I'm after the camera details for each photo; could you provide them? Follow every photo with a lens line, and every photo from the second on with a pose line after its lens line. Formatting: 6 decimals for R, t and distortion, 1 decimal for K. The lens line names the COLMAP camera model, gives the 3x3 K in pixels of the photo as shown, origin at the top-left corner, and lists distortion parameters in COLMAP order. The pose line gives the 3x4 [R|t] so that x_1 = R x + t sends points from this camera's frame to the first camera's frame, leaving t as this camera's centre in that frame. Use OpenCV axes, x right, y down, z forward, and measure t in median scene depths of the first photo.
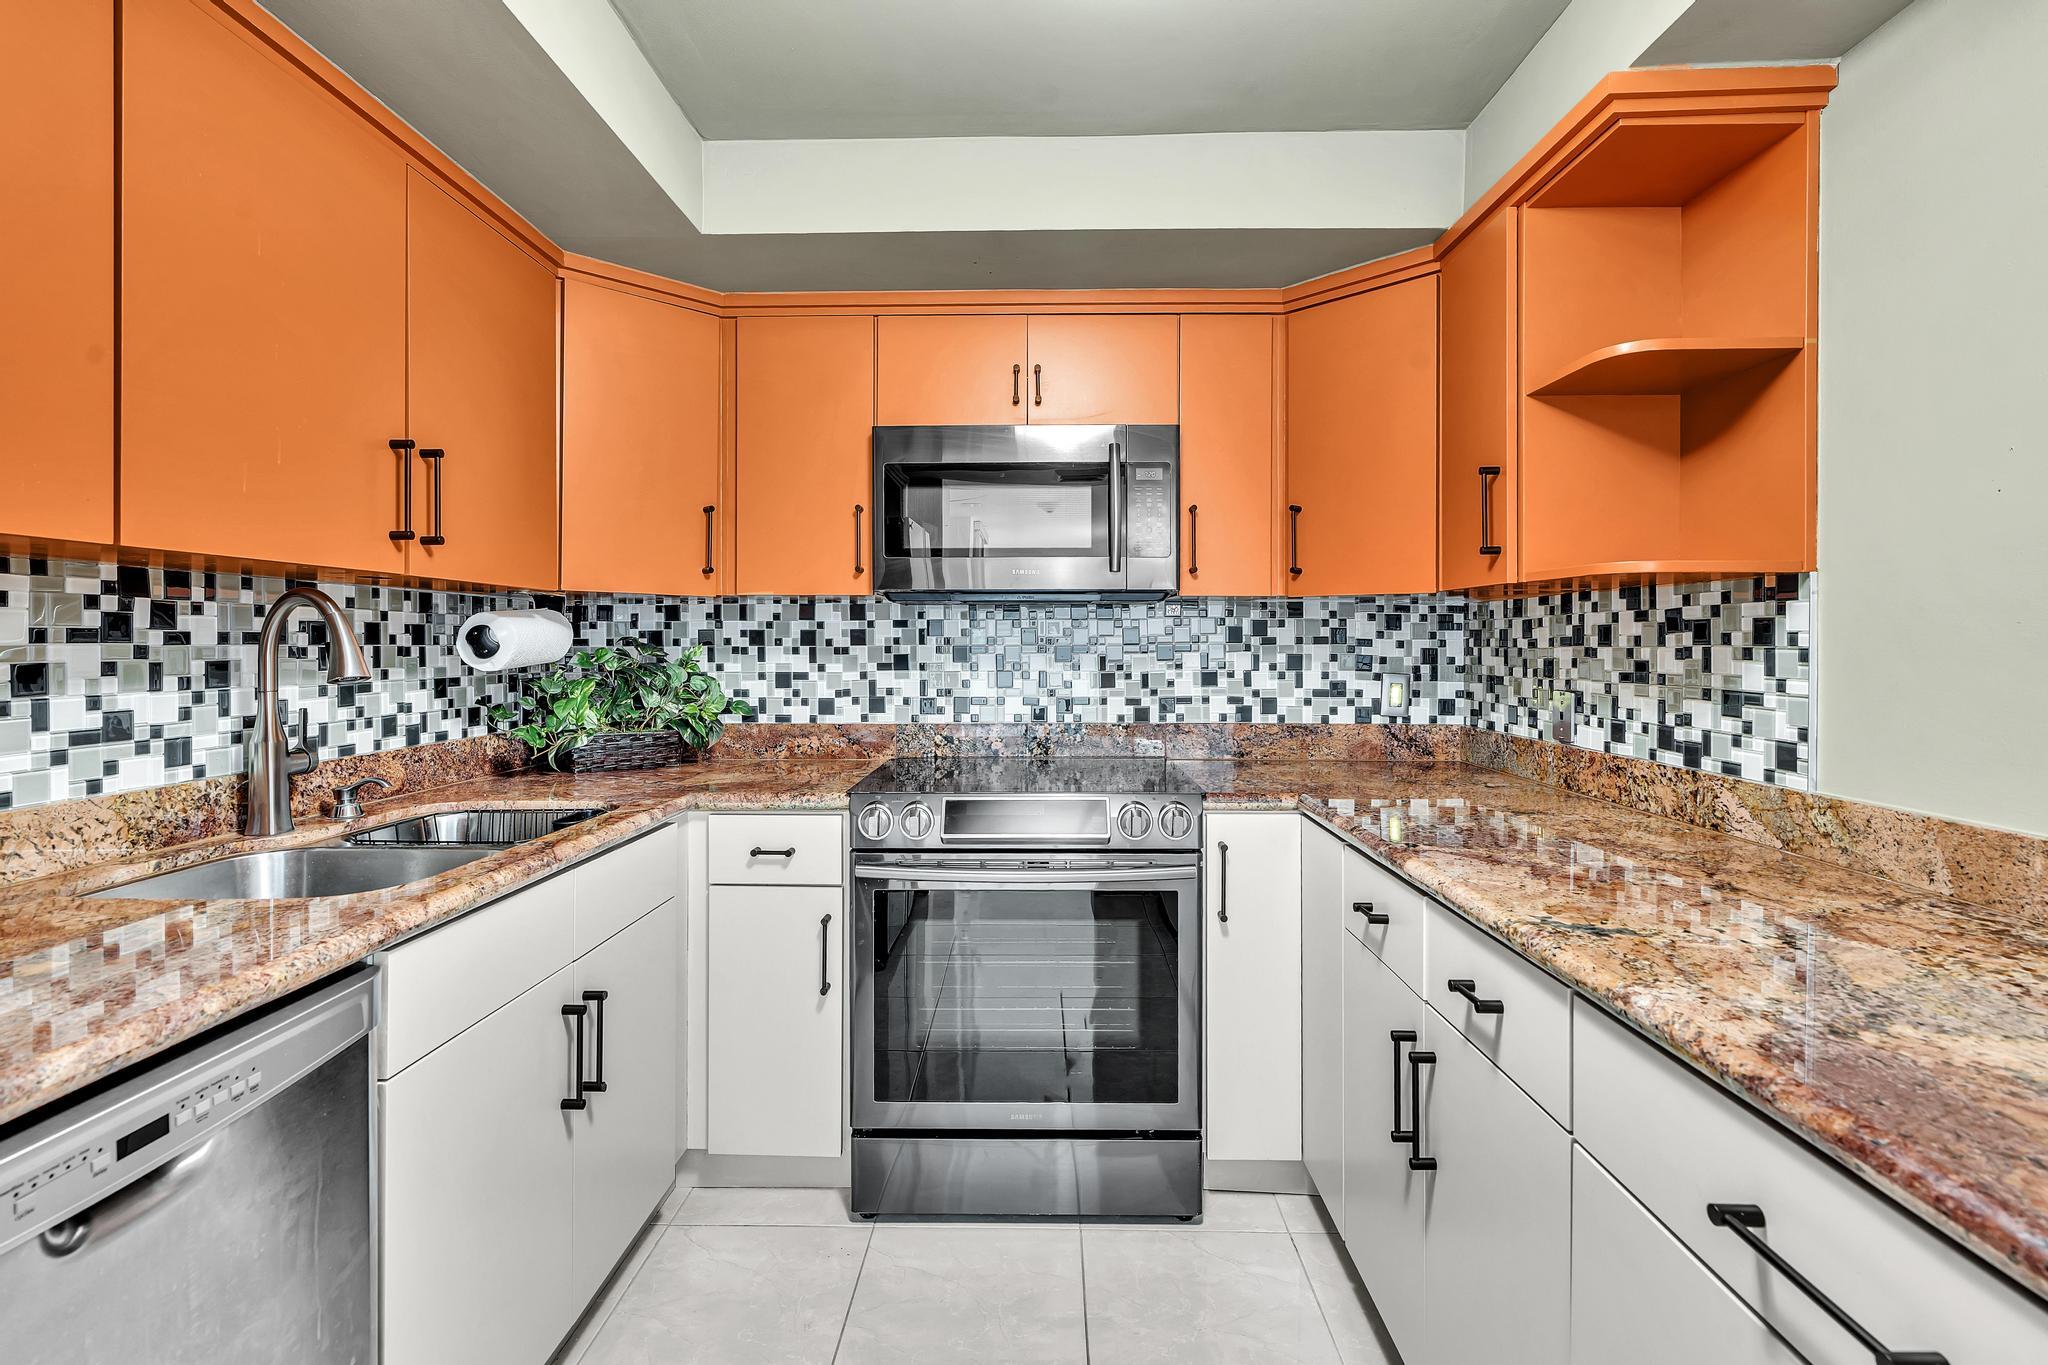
lens RADIAL K [[933.1, 0, 1028.4], [0, 933.1, 645.1], [0, 0, 1]] dist [-0.006240, 0.000617]
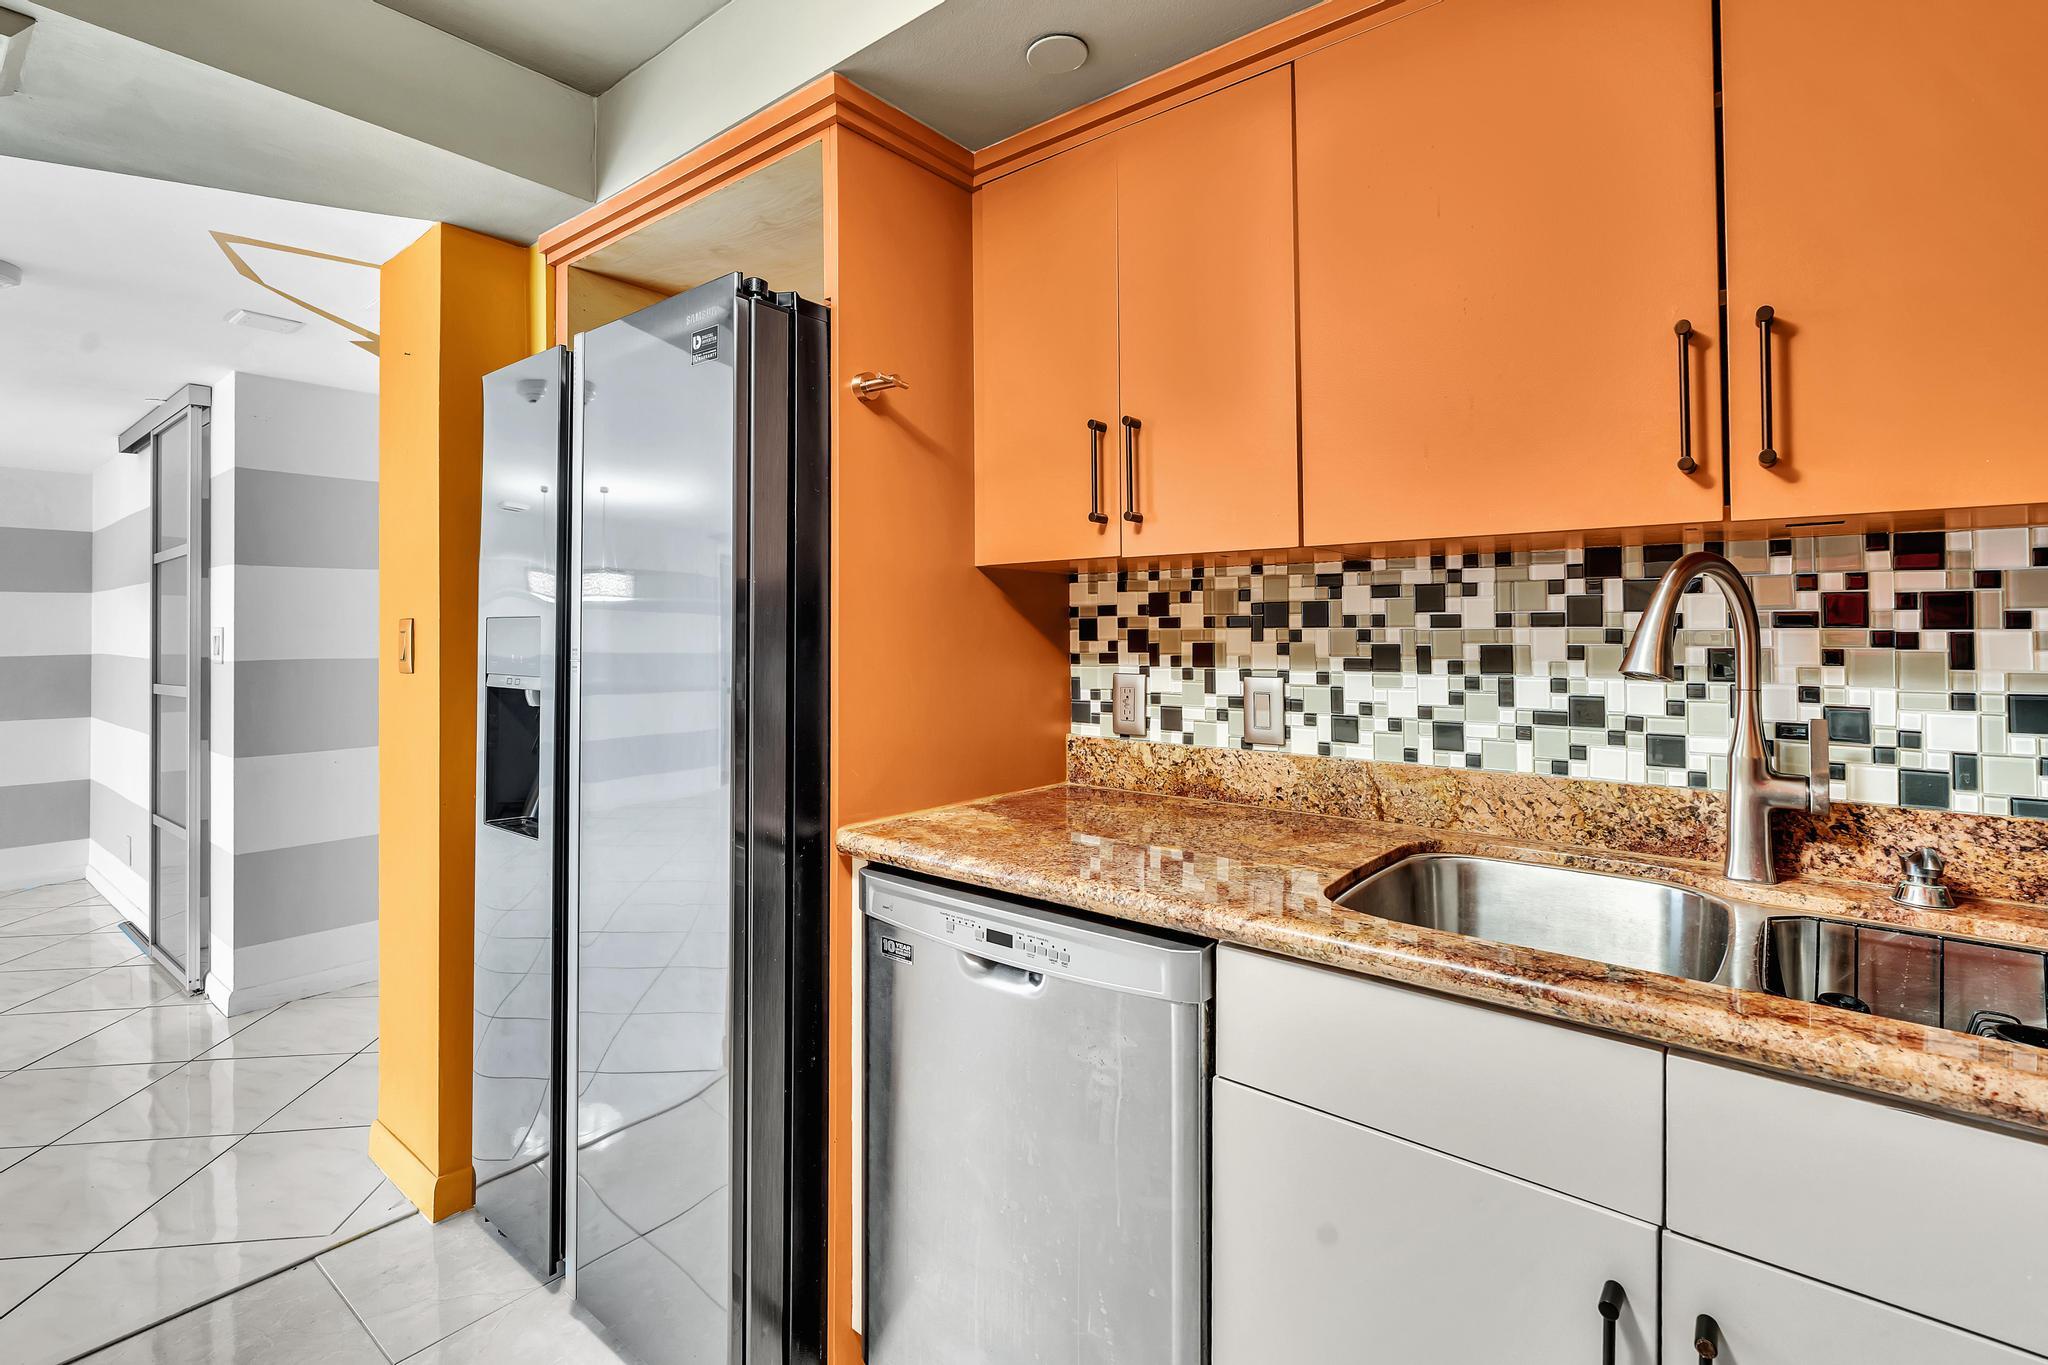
lens RADIAL K [[947.0, 0, 1022.5], [0, 947.0, 623.9], [0, 0, 1]] dist [-0.000773, 0.000199]
pose [[-0.608527, -0.002228, -0.793530, 0.094318], [0.001071, 0.999993, -0.003629, -0.001244], [0.793533, -0.003058, -0.608520, 0.607241]]
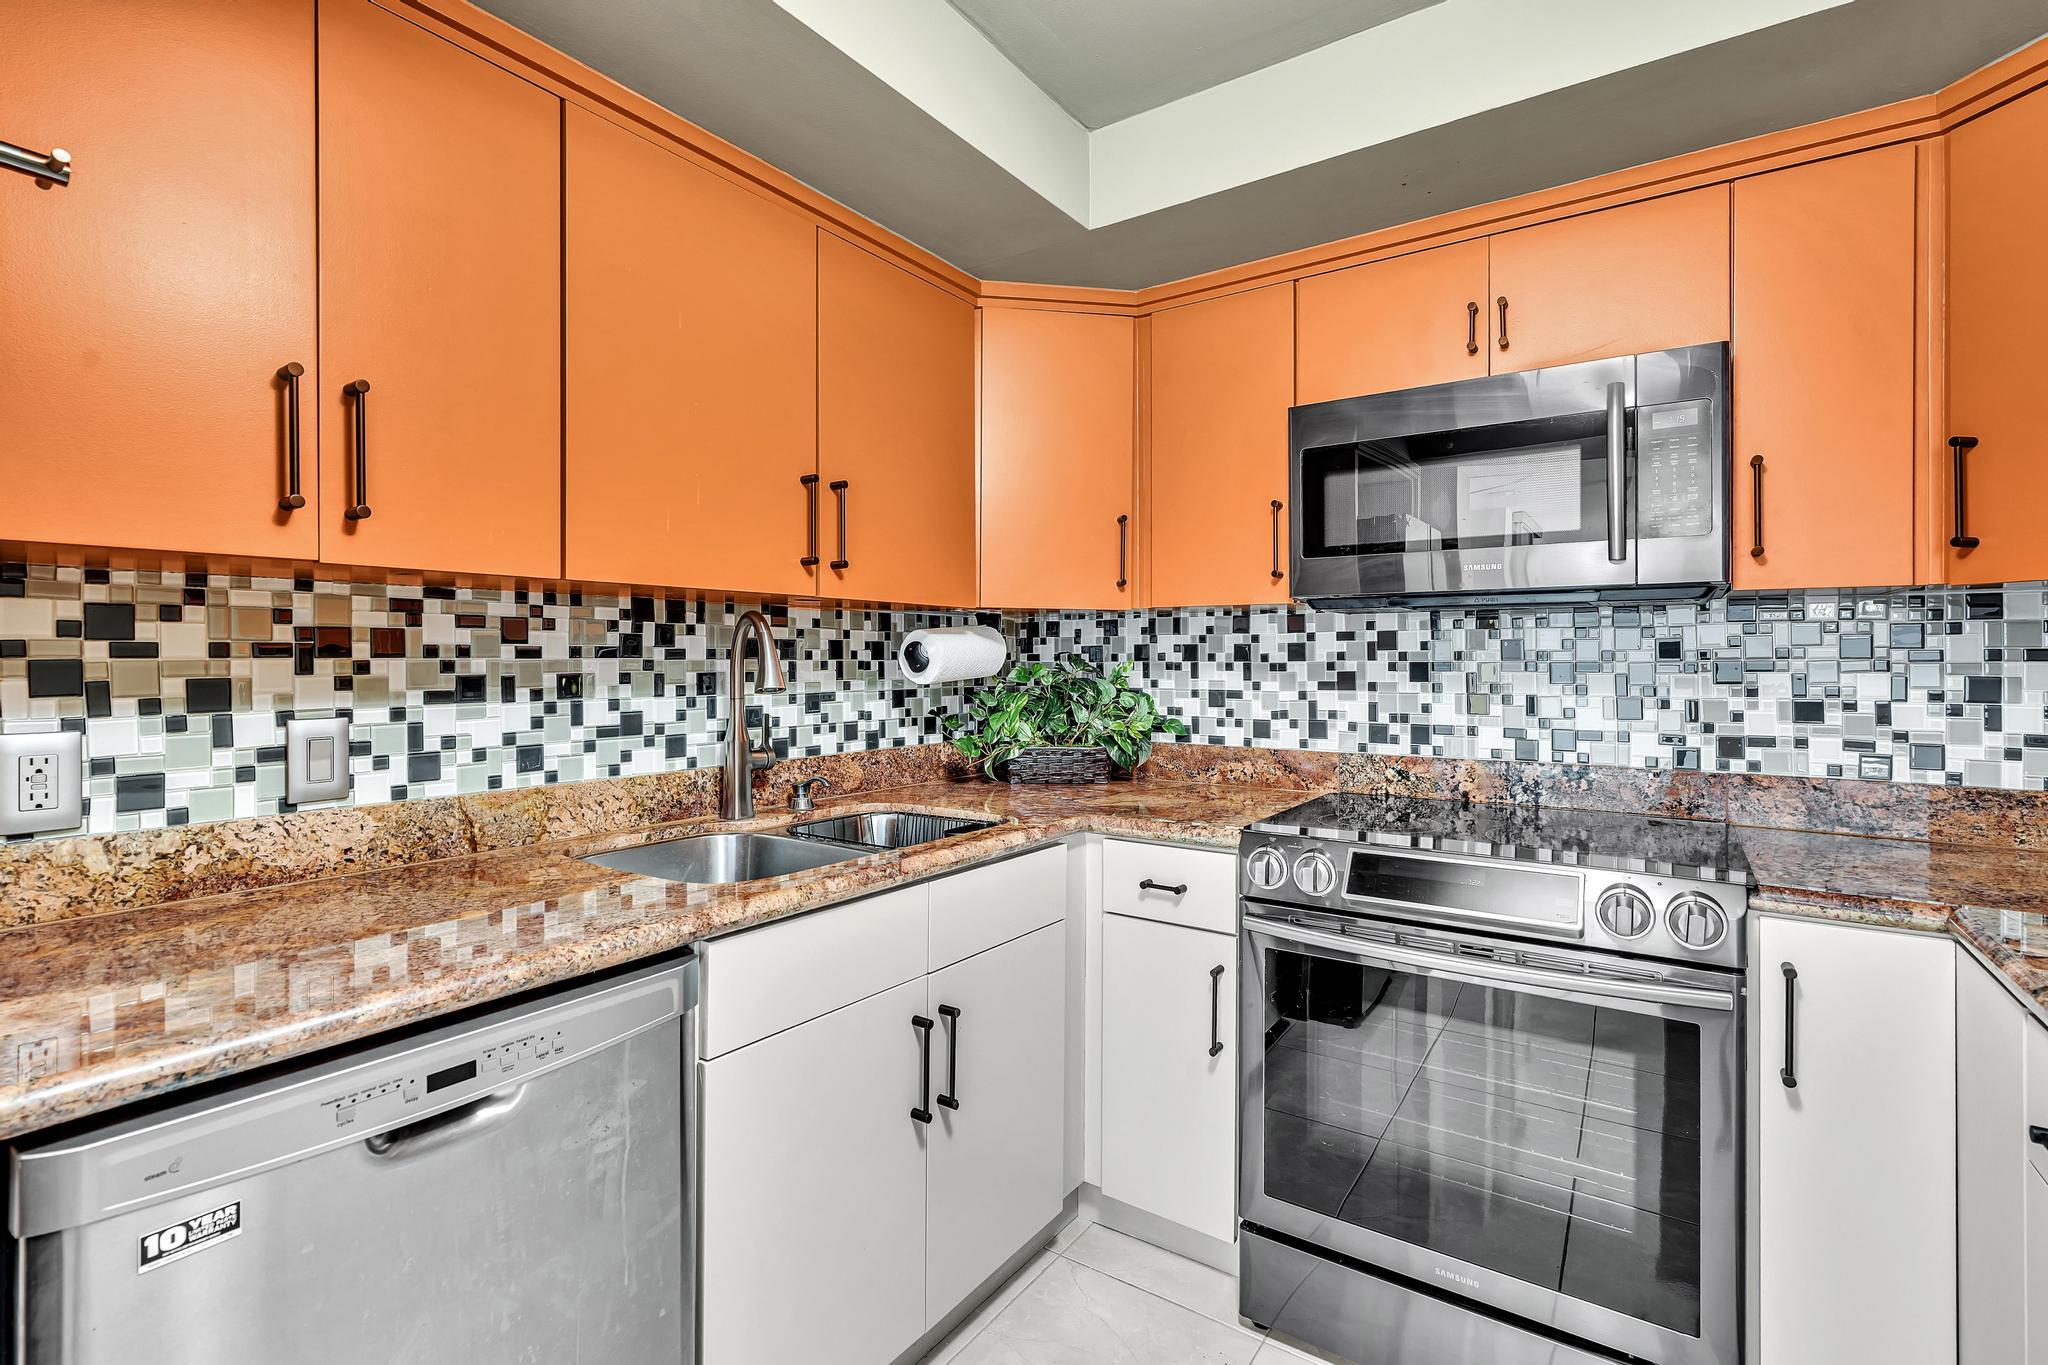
lens RADIAL K [[936.8, 0, 1027.7], [0, 936.8, 658.1], [0, 0, 1]] dist [-0.011910, 0.004486]
pose [[0.834348, 0.000842, -0.551237, 0.093803], [-0.001980, 0.999997, -0.001470, -0.000729], [0.551234, 0.002318, 0.834347, 0.123853]]
